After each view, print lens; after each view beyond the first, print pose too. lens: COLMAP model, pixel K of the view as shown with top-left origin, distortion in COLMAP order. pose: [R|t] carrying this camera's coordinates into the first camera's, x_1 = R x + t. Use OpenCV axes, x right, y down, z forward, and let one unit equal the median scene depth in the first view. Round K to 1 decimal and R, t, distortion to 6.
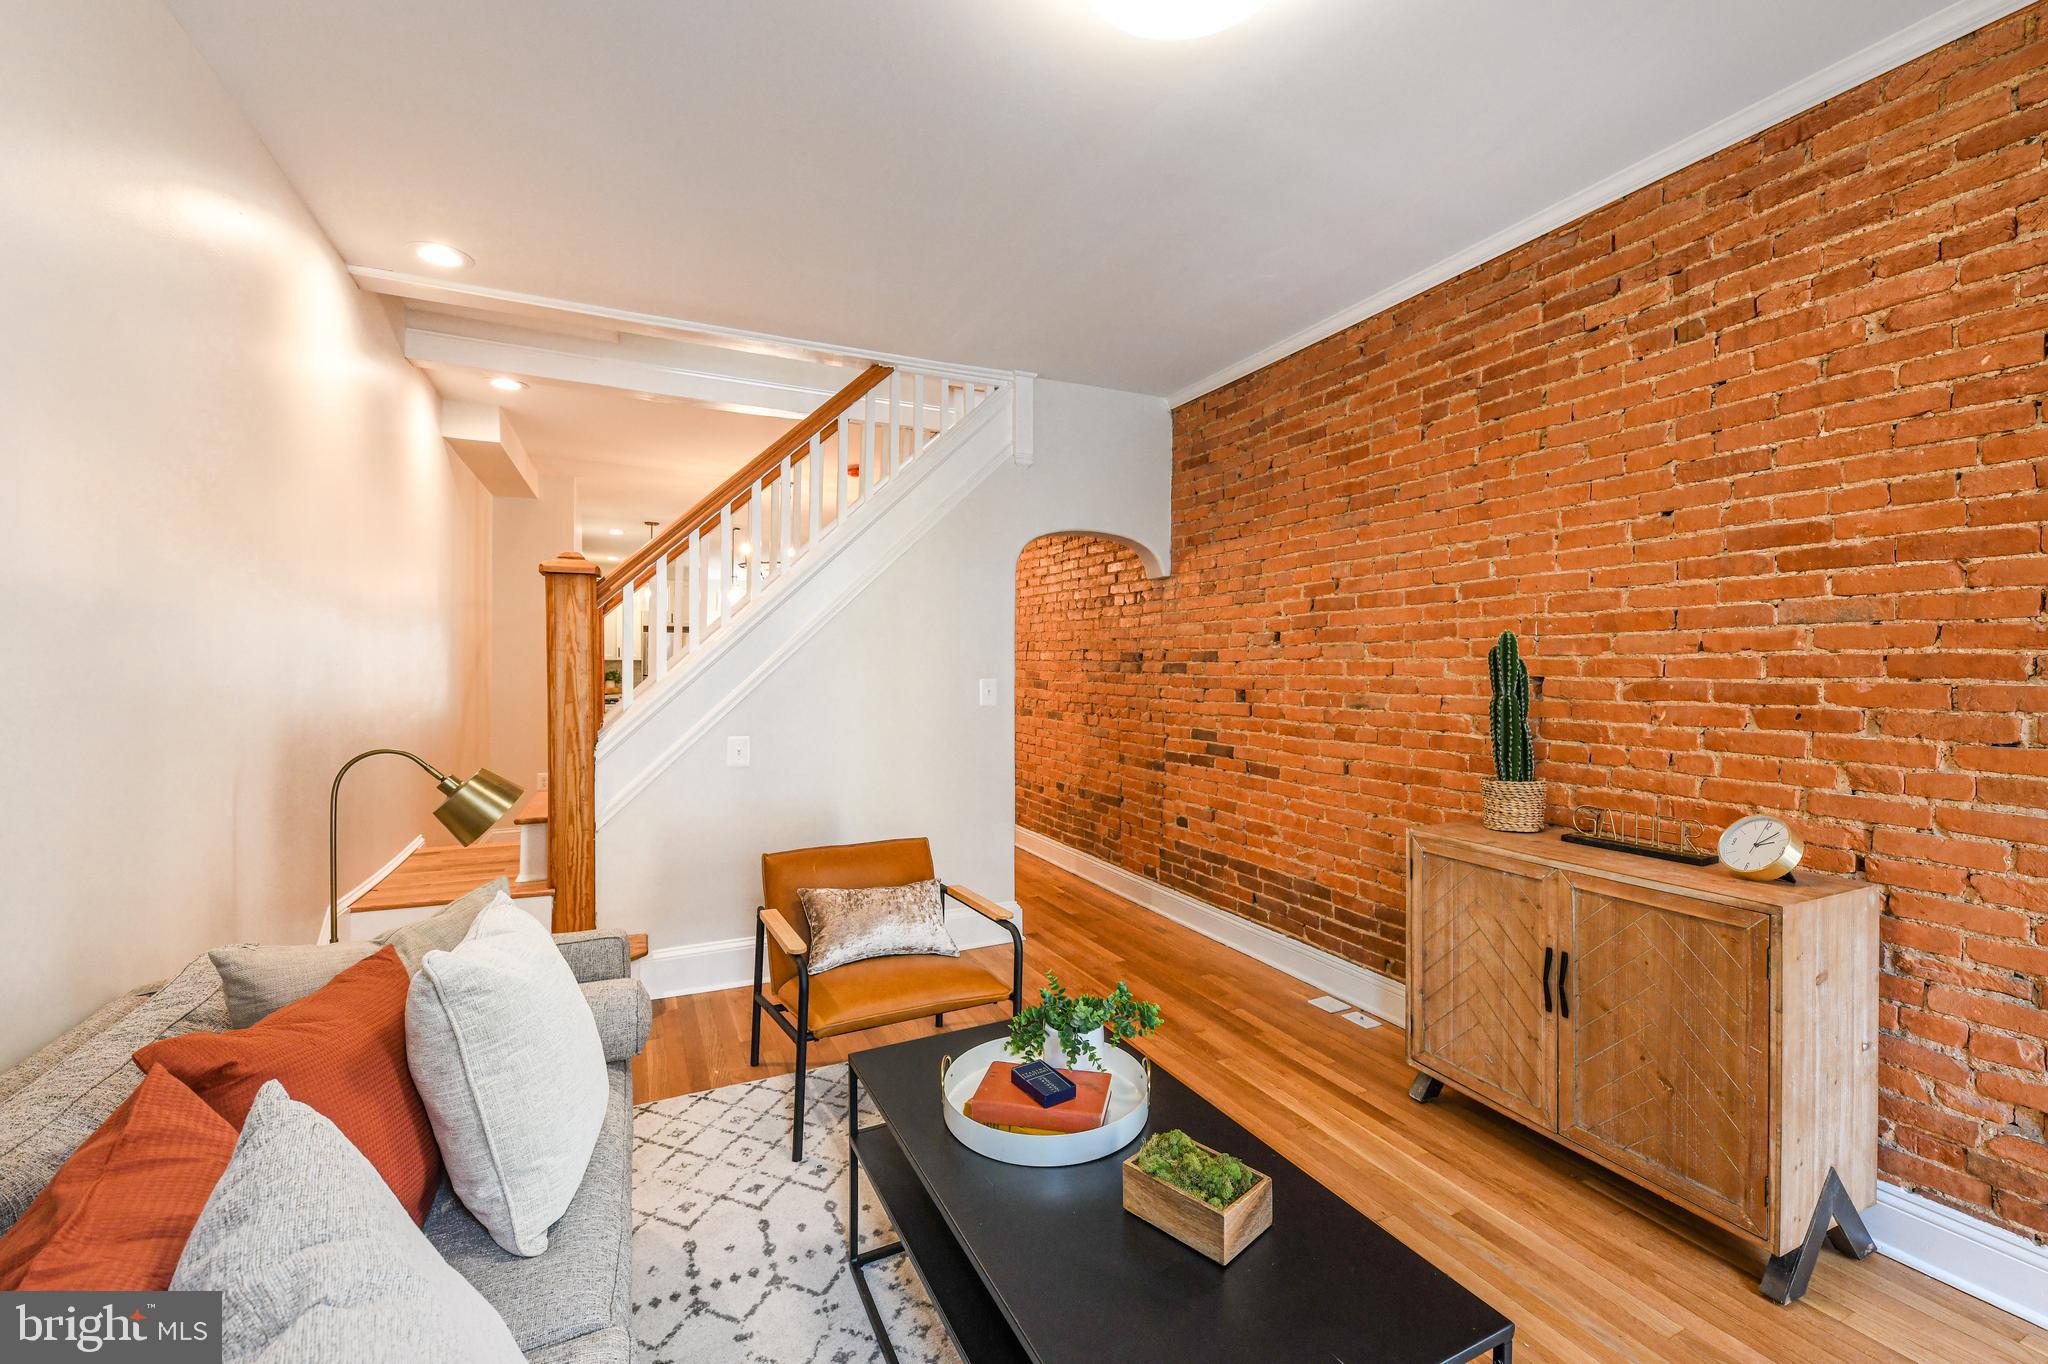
lens RADIAL K [[852.0, 0, 1034.6], [0, 852.0, 671.9], [0, 0, 1]] dist [-0.000442, -0.000529]
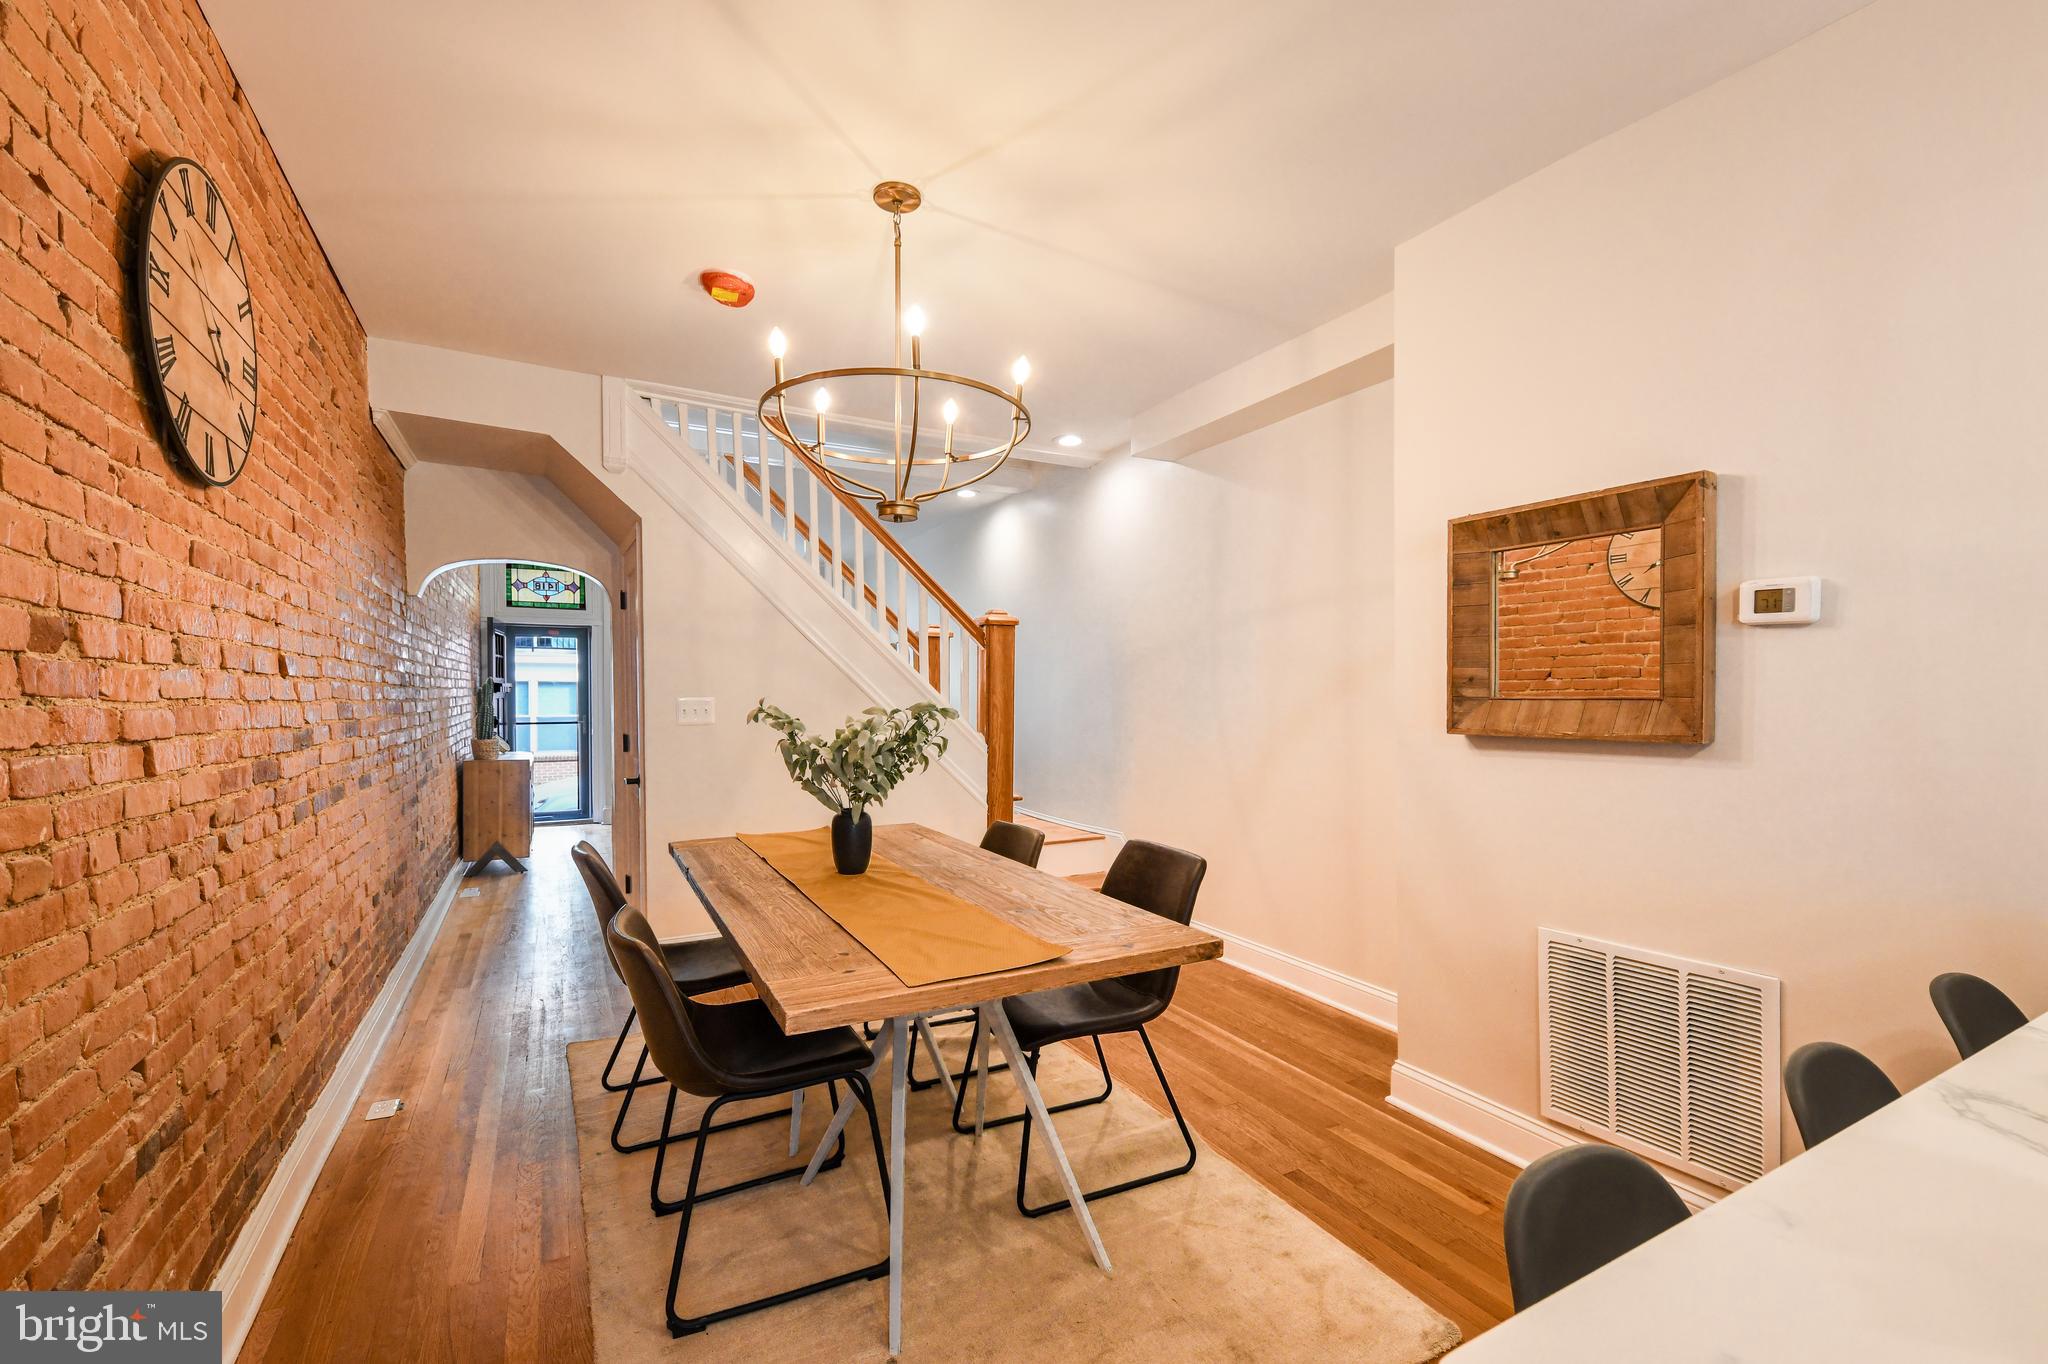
lens RADIAL K [[847.5, 0, 1027.7], [0, 847.5, 695.6], [0, 0, 1]] dist [0.013446, -0.000218]
pose [[-0.997901, -0.001578, -0.064735, -0.621767], [-0.002297, 0.999936, 0.011037, -0.021852], [0.064714, 0.011162, -0.997841, 2.676482]]
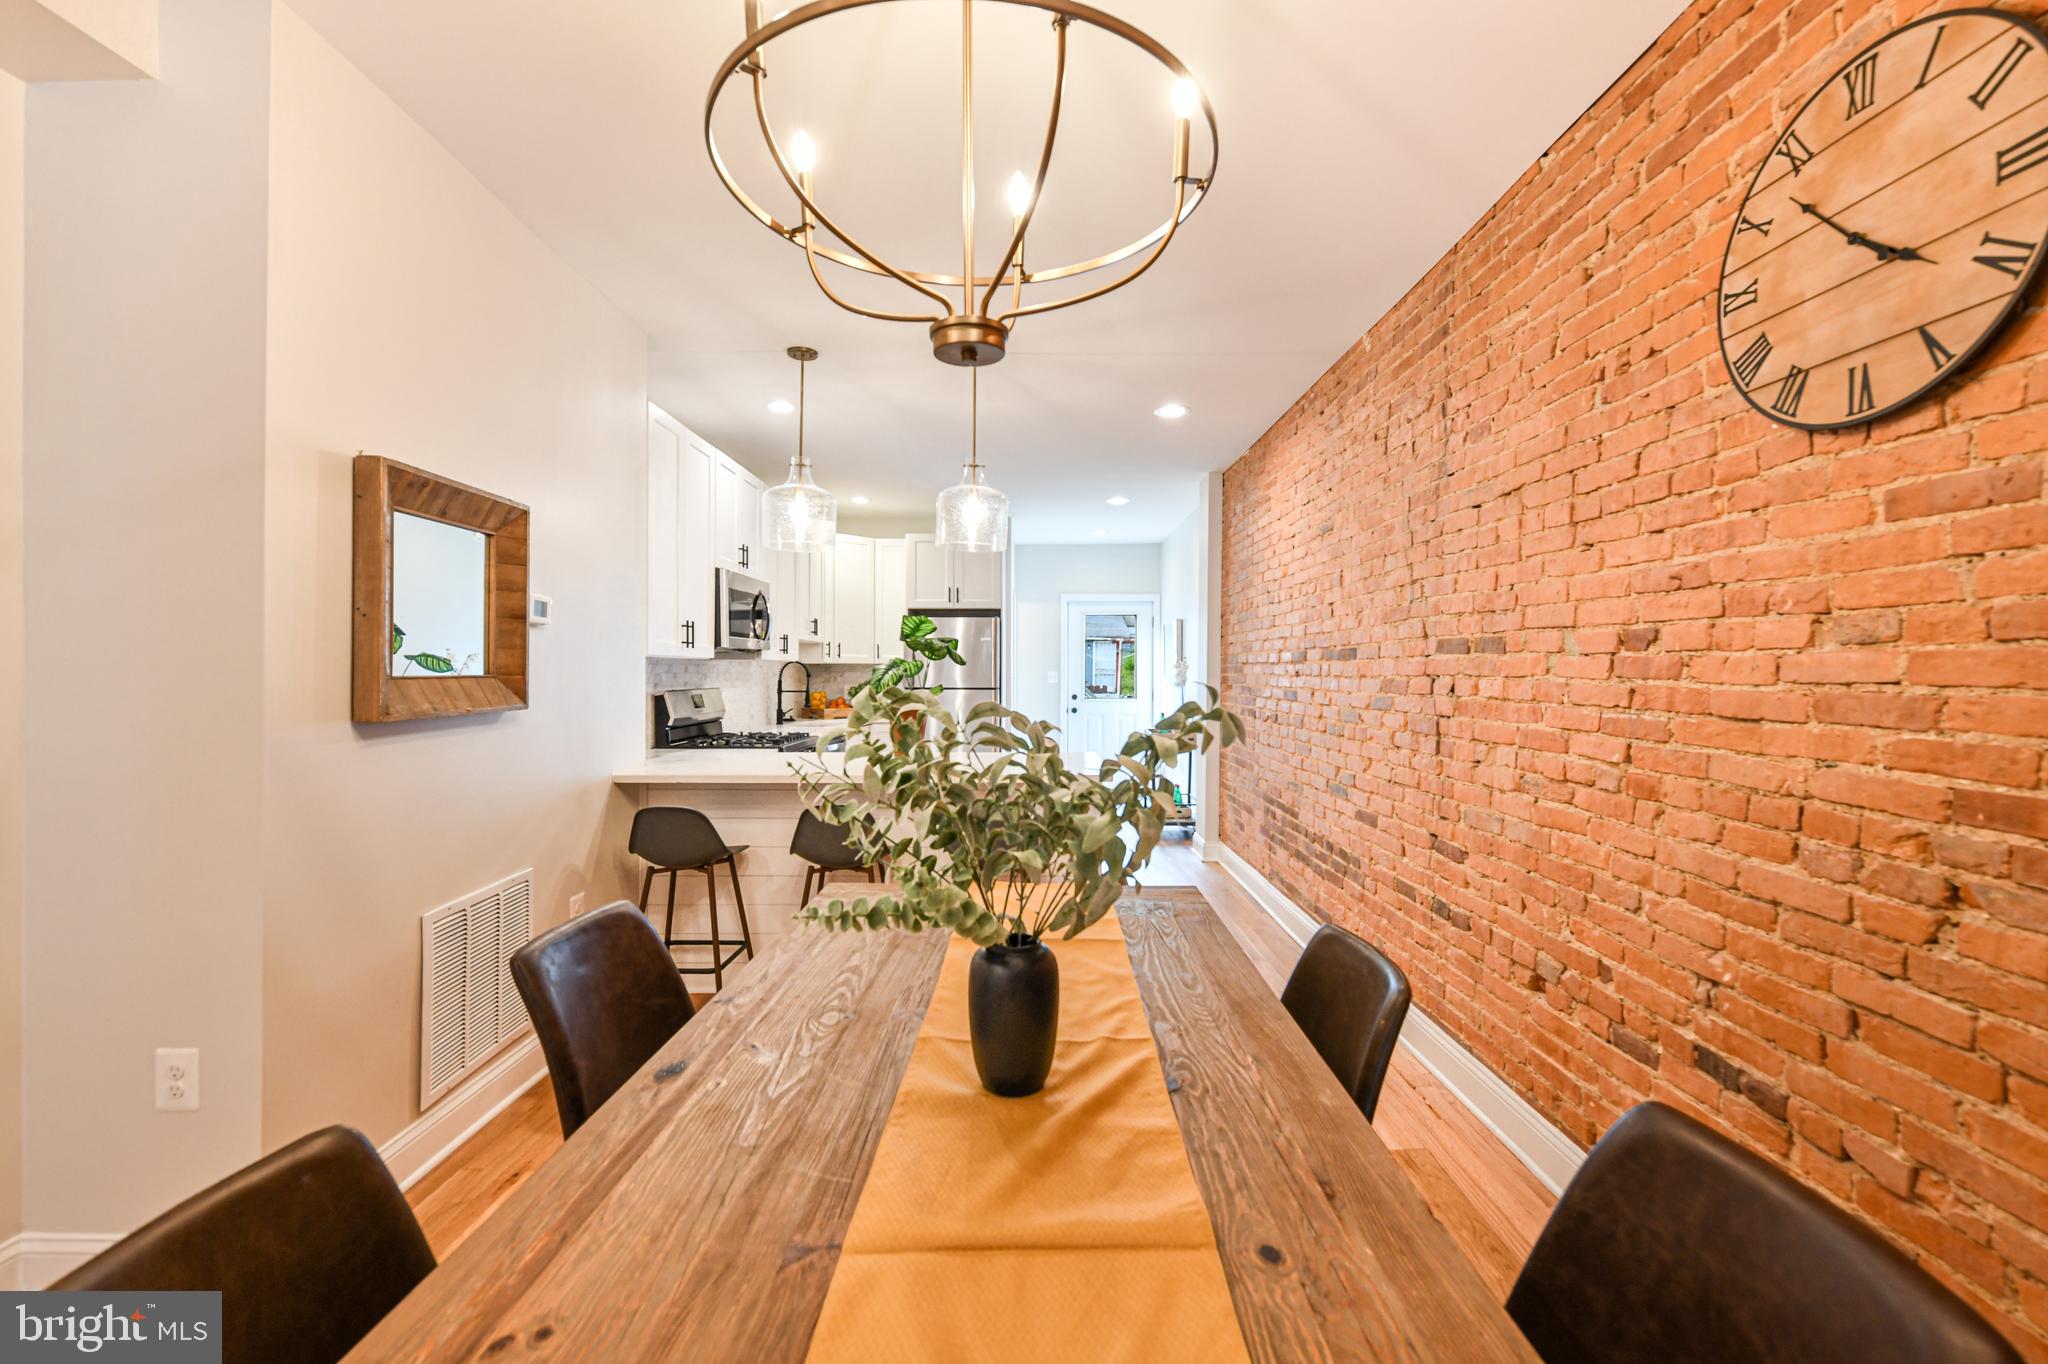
lens RADIAL K [[926.7, 0, 991.3], [0, 926.7, 671.5], [0, 0, 1]] dist [0.012080, -0.011052]
pose [[0.885625, -0.004469, -0.464379, -0.345899], [-0.000143, 0.999951, -0.009895, -0.011357], [0.464401, 0.008830, 0.885581, 1.549965]]
